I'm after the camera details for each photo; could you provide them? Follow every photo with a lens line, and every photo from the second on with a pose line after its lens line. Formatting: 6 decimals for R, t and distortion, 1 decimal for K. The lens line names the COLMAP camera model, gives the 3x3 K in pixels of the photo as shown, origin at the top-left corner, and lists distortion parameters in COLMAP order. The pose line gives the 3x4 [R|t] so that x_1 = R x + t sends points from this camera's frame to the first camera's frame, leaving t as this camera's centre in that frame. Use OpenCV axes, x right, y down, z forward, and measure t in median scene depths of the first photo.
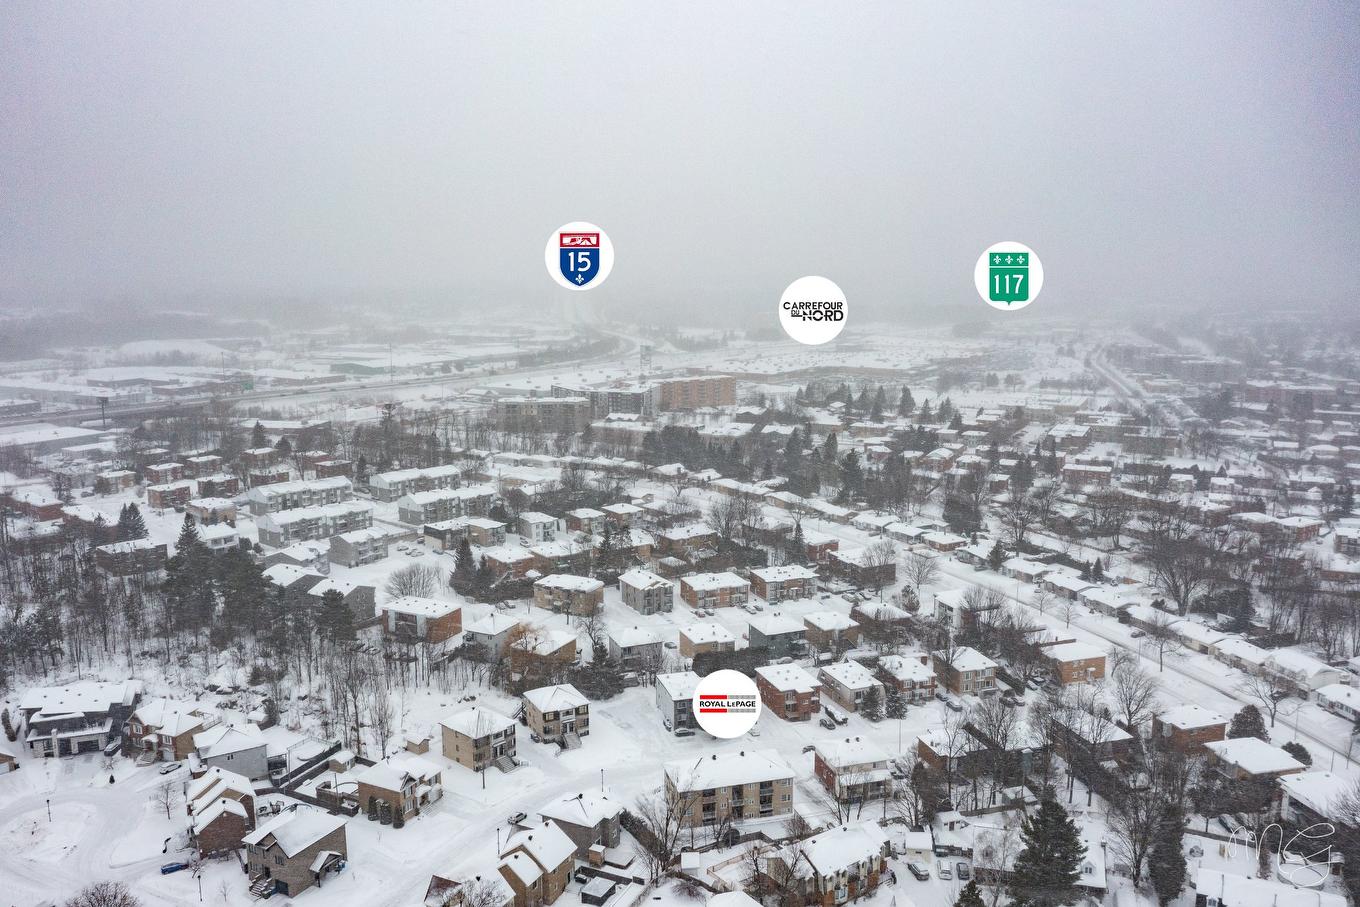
lens RADIAL K [[996.6, 0, 680.0], [0, 996.6, 453.5], [0, 0, 1]] dist [-0.002195, -0.003312]
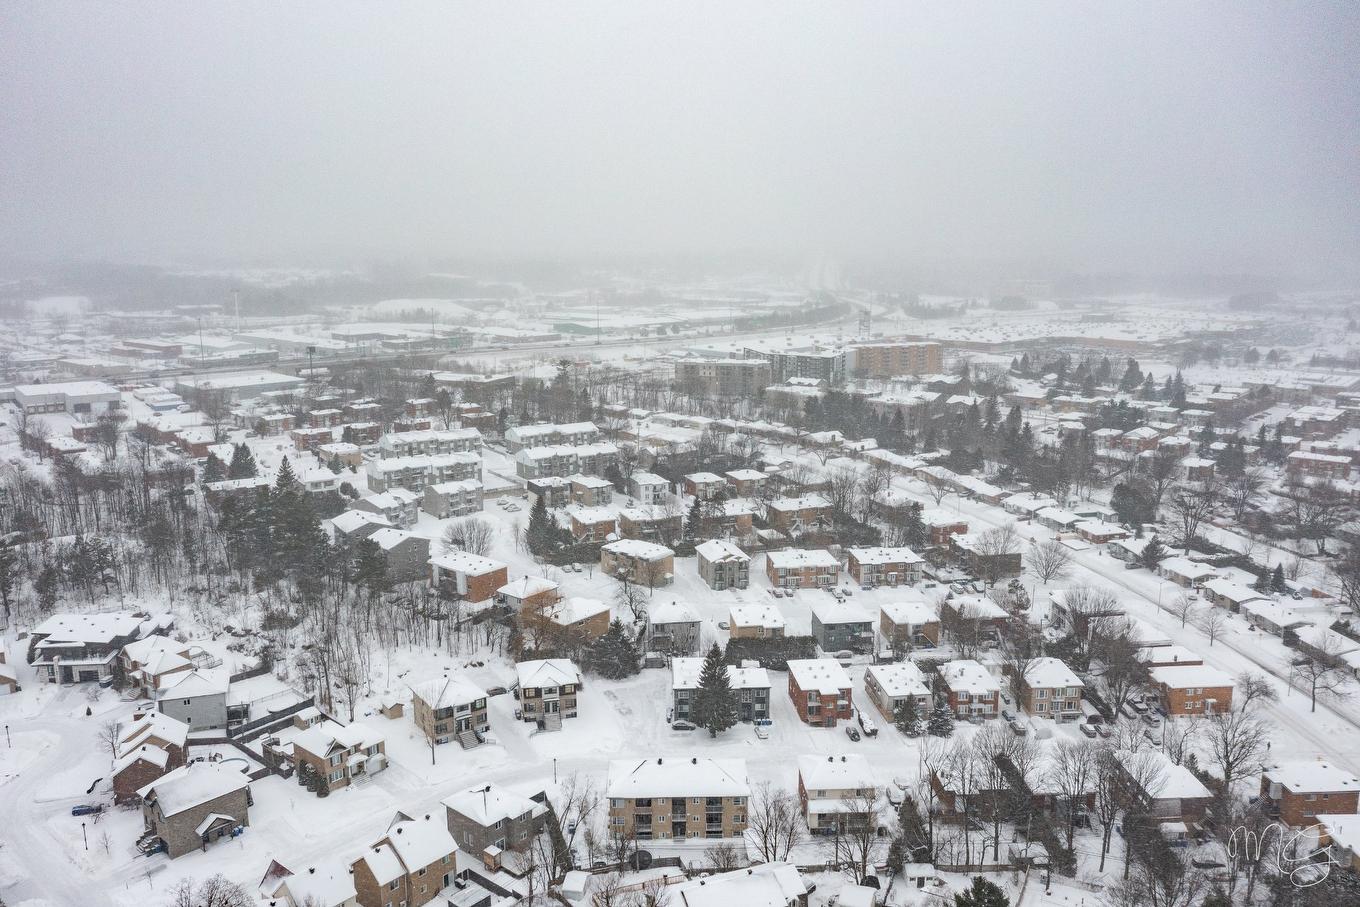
lens RADIAL K [[1008.0, 0, 680.0], [0, 1008.0, 453.5], [0, 0, 1]] dist [-0.010374, -0.001299]
pose [[0.973357, 0.047905, -0.224233, 0.121972], [-0.040705, 0.998500, 0.036624, 0.004177], [0.225651, -0.026521, 0.973847, 0.087679]]
